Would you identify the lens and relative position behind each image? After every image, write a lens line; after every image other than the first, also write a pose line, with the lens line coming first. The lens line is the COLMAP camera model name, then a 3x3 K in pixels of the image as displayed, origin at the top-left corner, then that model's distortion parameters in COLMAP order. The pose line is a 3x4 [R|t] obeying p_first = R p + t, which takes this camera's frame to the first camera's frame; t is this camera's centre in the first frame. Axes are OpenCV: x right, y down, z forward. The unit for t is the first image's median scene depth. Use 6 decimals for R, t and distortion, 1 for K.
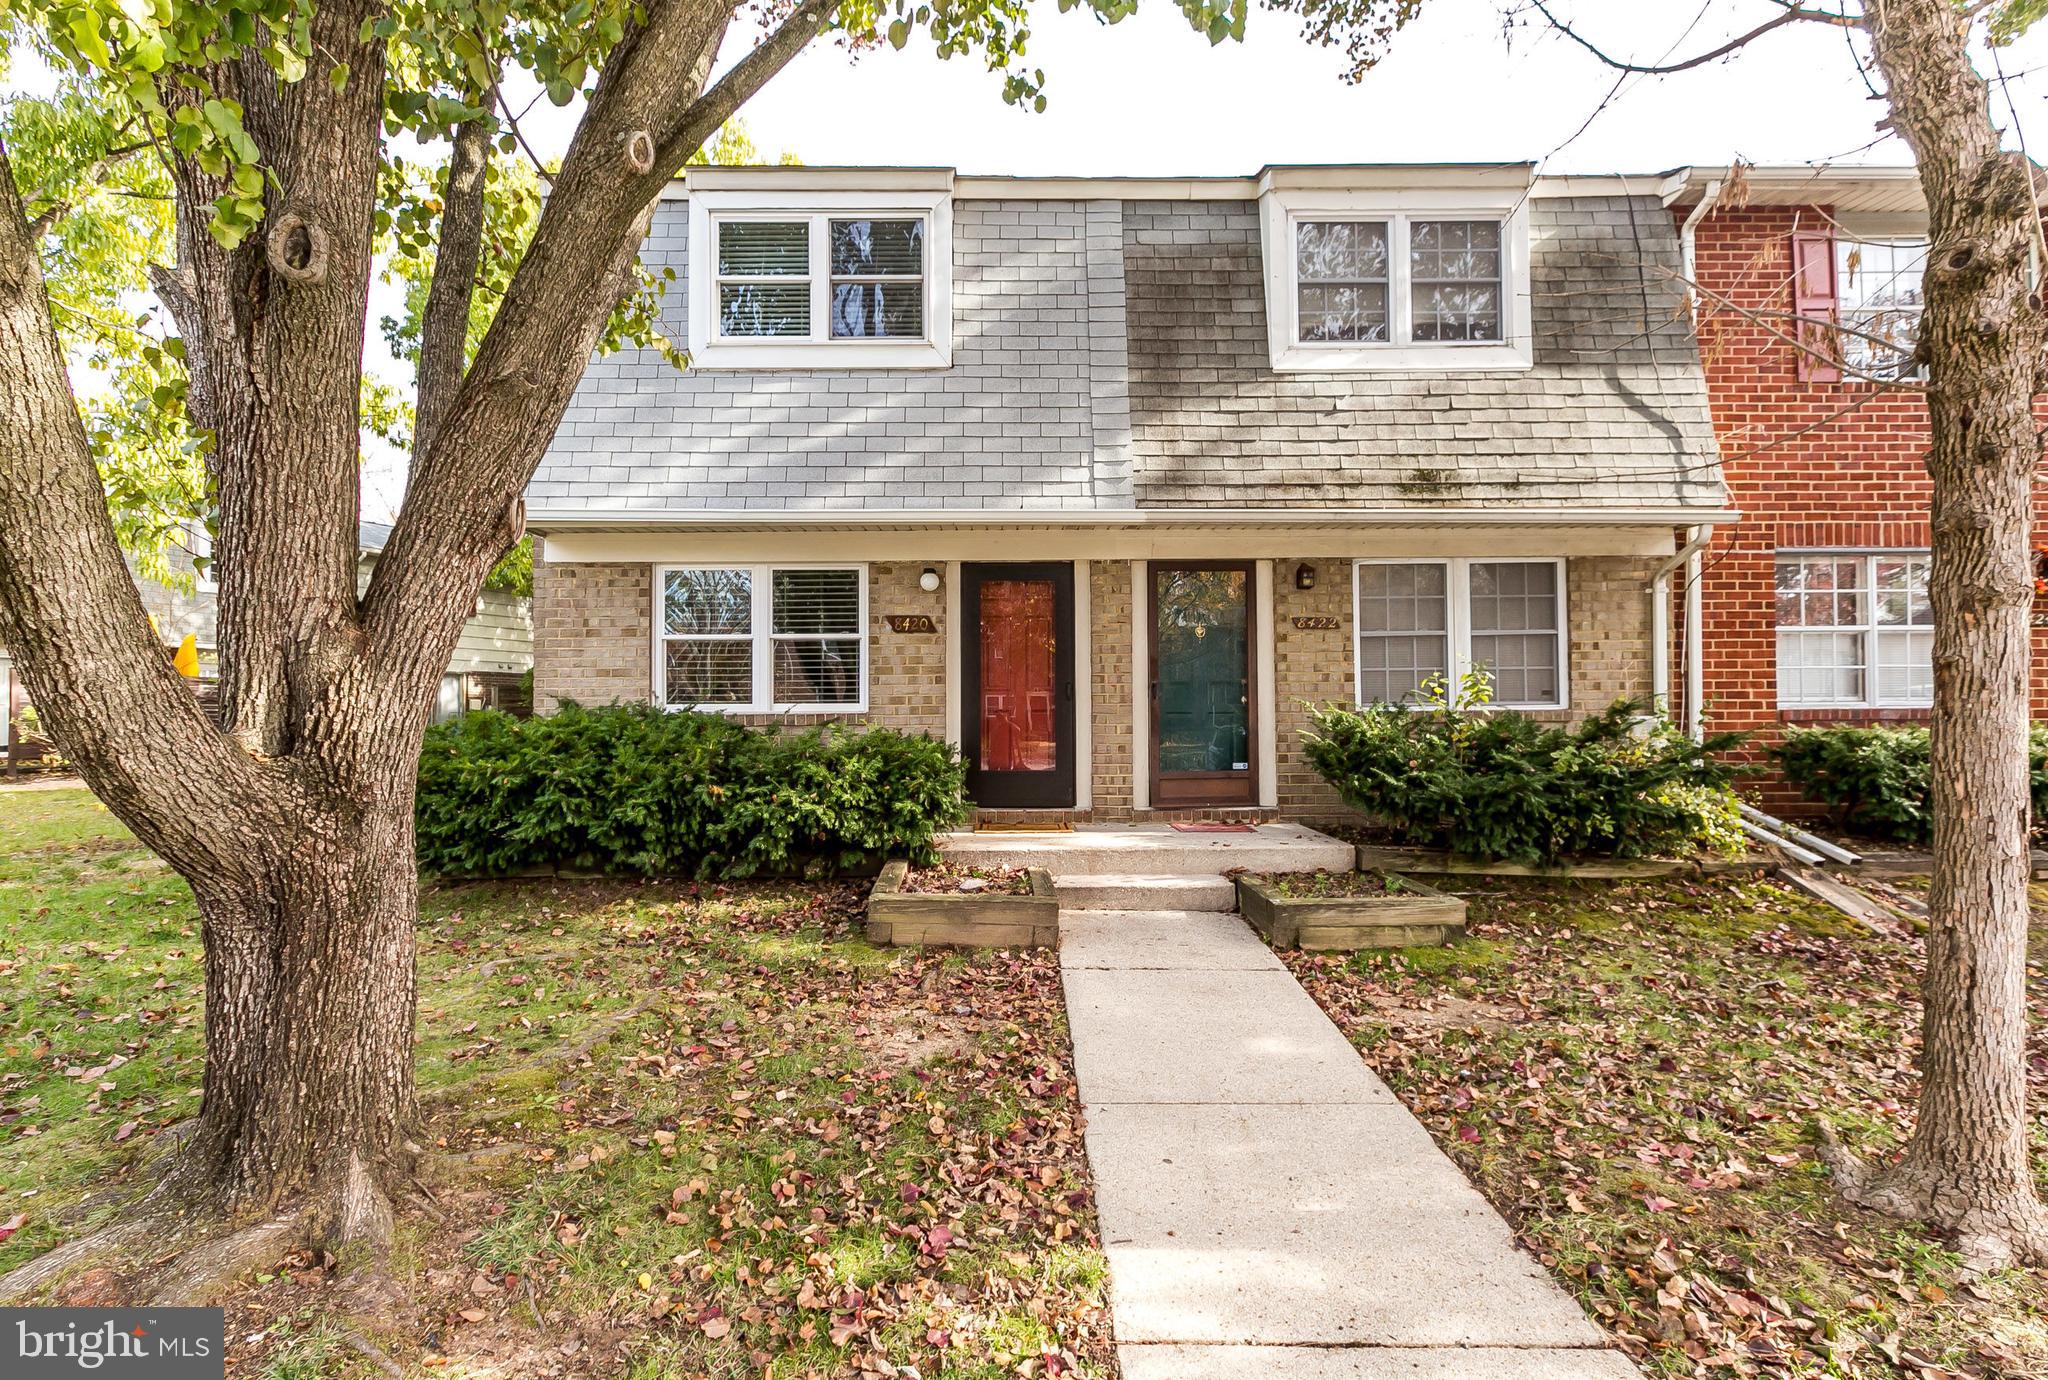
lens RADIAL K [[930.2, 0, 1018.0], [0, 930.2, 694.9], [0, 0, 1]] dist [0.000765, 0.000229]
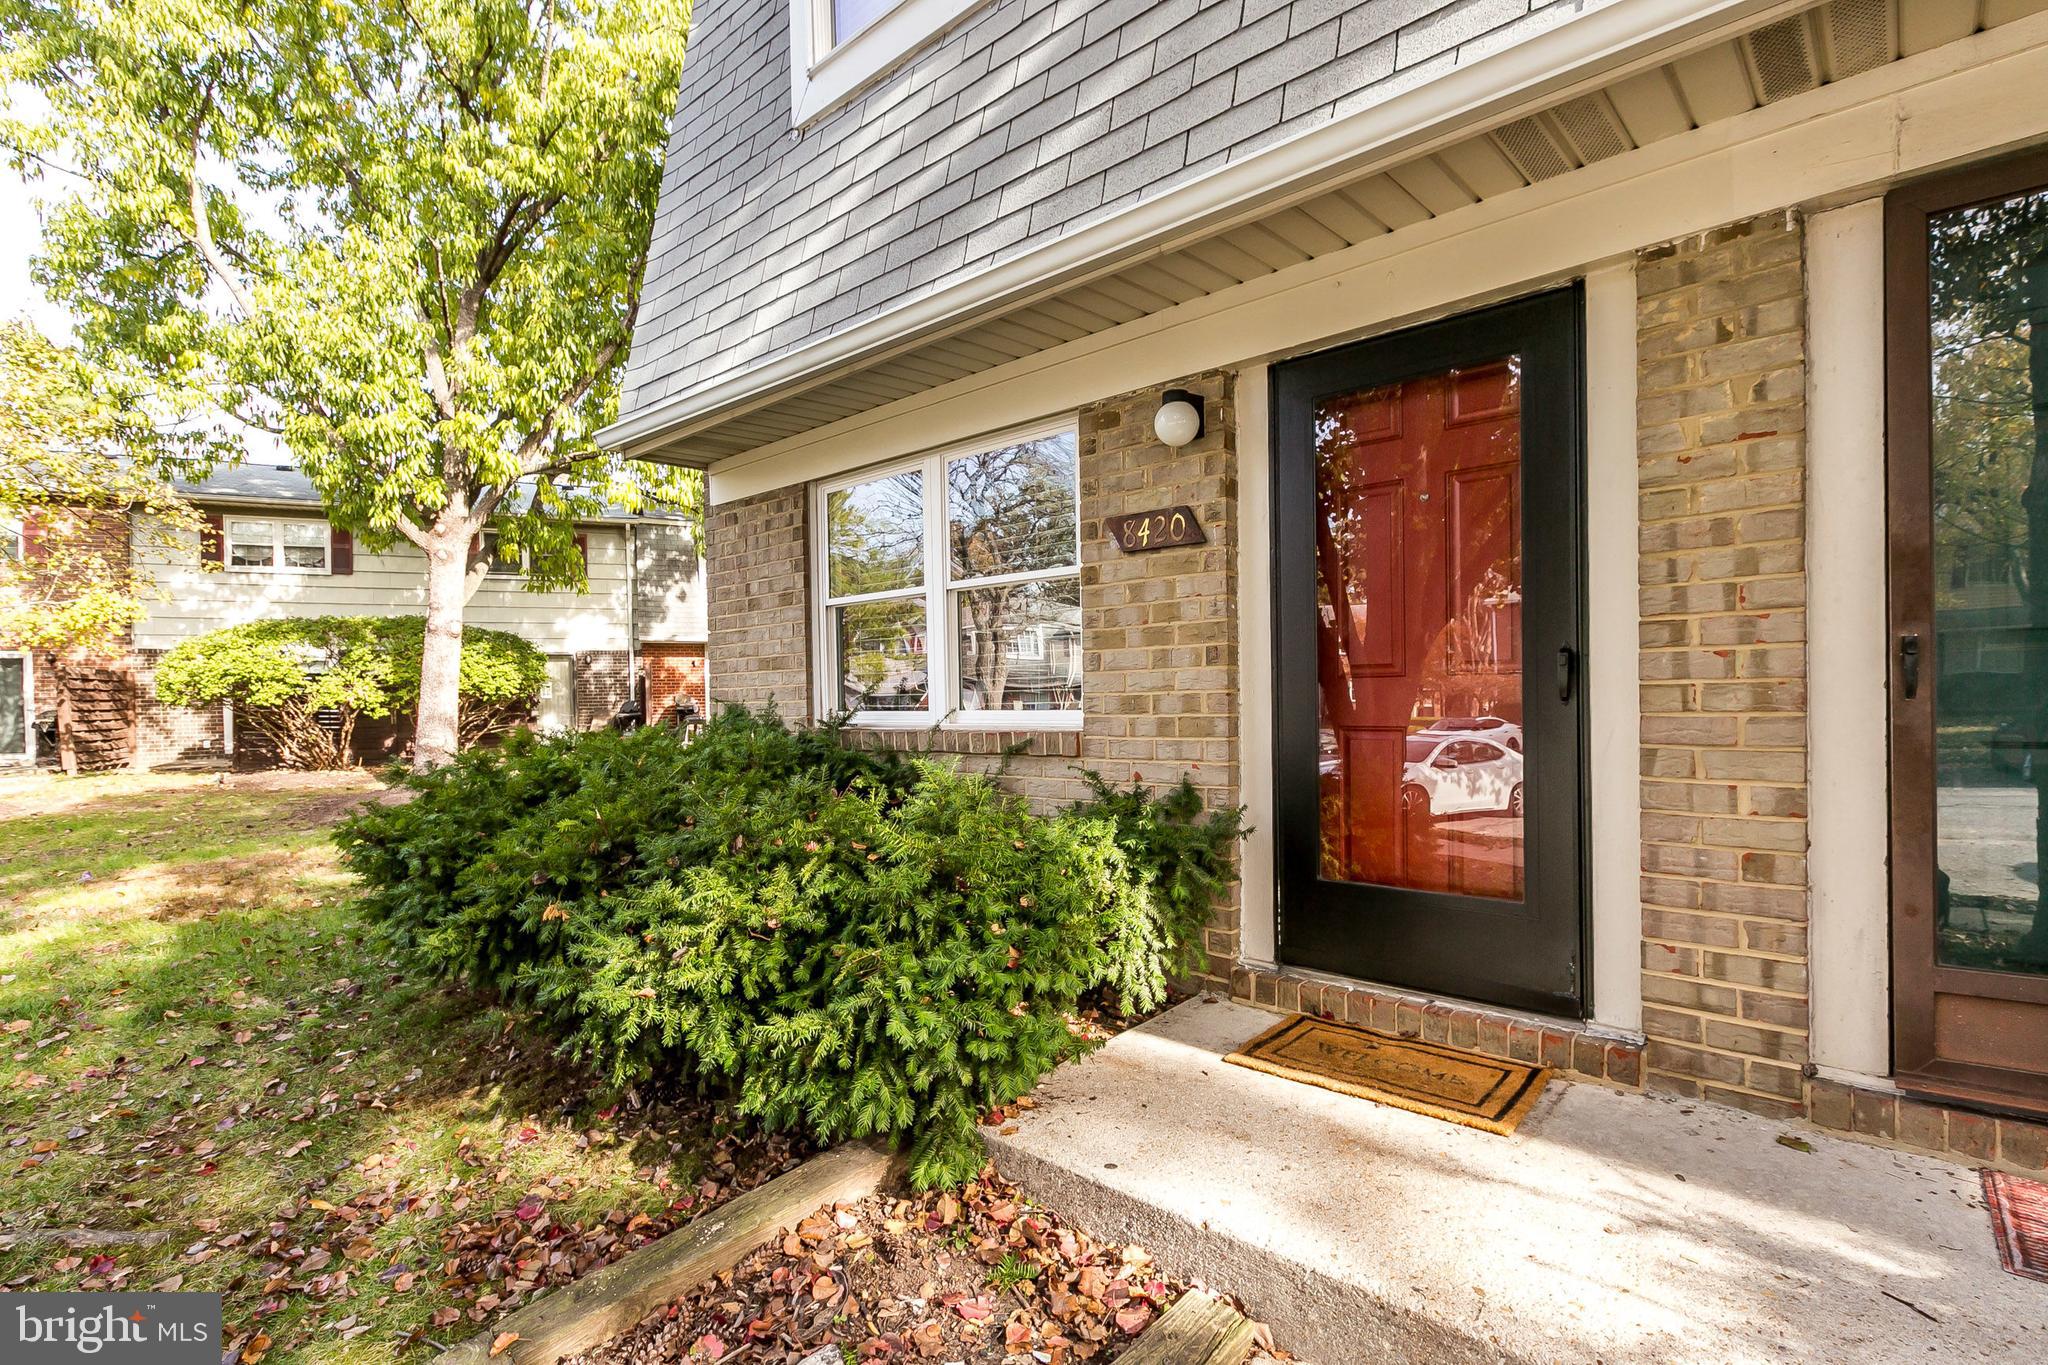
lens RADIAL K [[956.6, 0, 1020.3], [0, 956.6, 709.4], [0, 0, 1]] dist [-0.002814, -0.000896]
pose [[0.736036, 0.001307, -0.676941, 0.144349], [0.033292, 0.998718, 0.038127, -0.011167], [0.676123, -0.050600, 0.735049, 0.620439]]
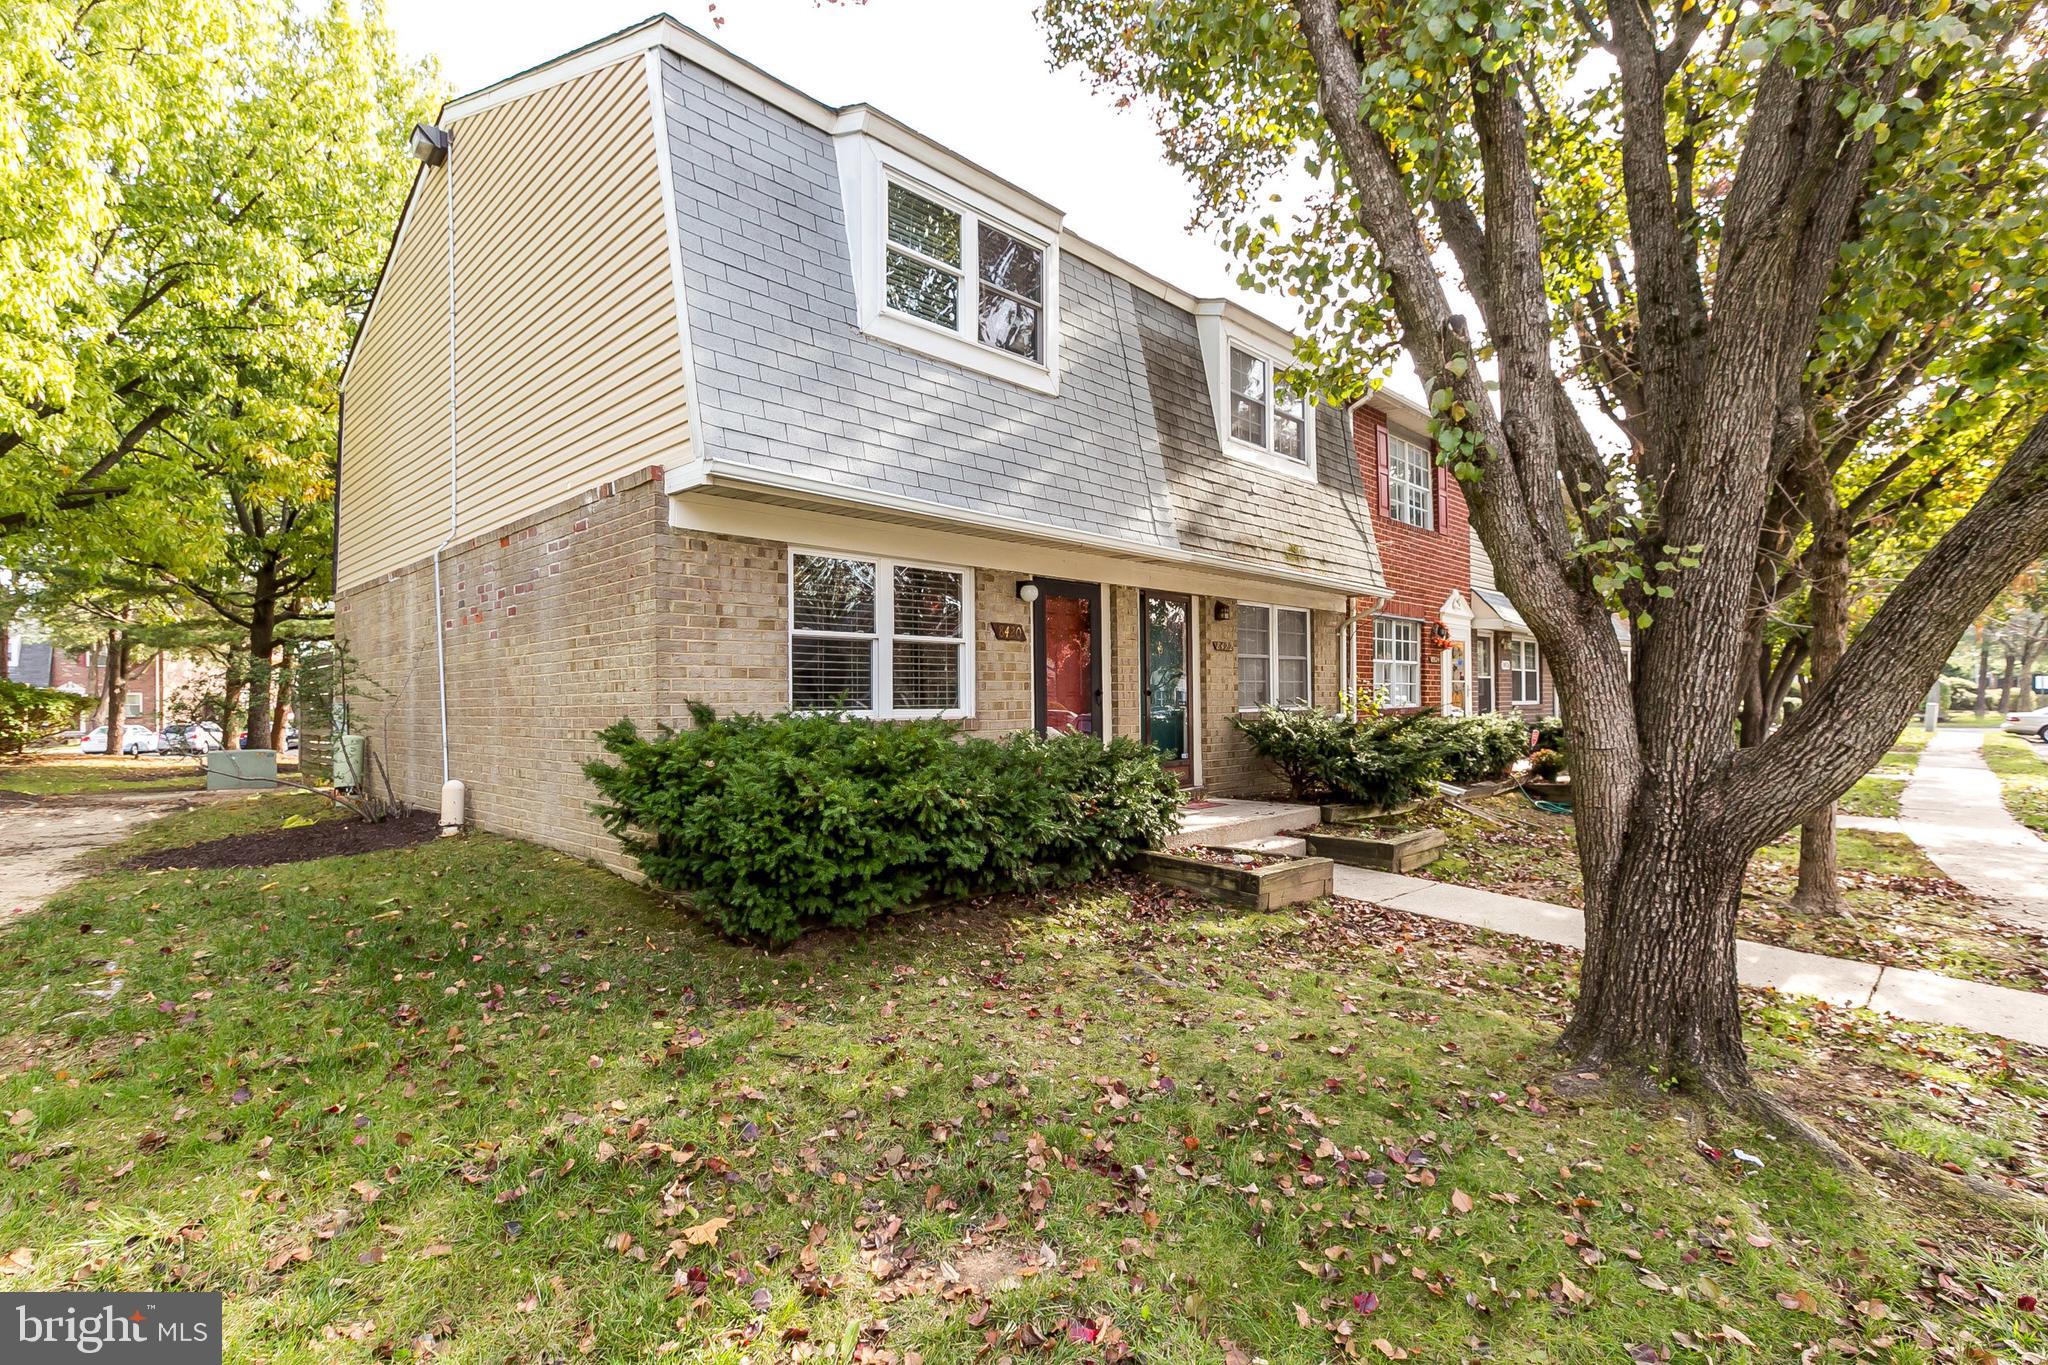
lens RADIAL K [[938.5, 0, 1013.3], [0, 938.5, 689.4], [0, 0, 1]] dist [-0.000635, -0.000101]
pose [[0.716684, 0.008794, 0.697343, -0.840848], [-0.010711, 0.999941, -0.001602, -0.010307], [-0.697316, -0.006321, 0.716736, 0.246419]]
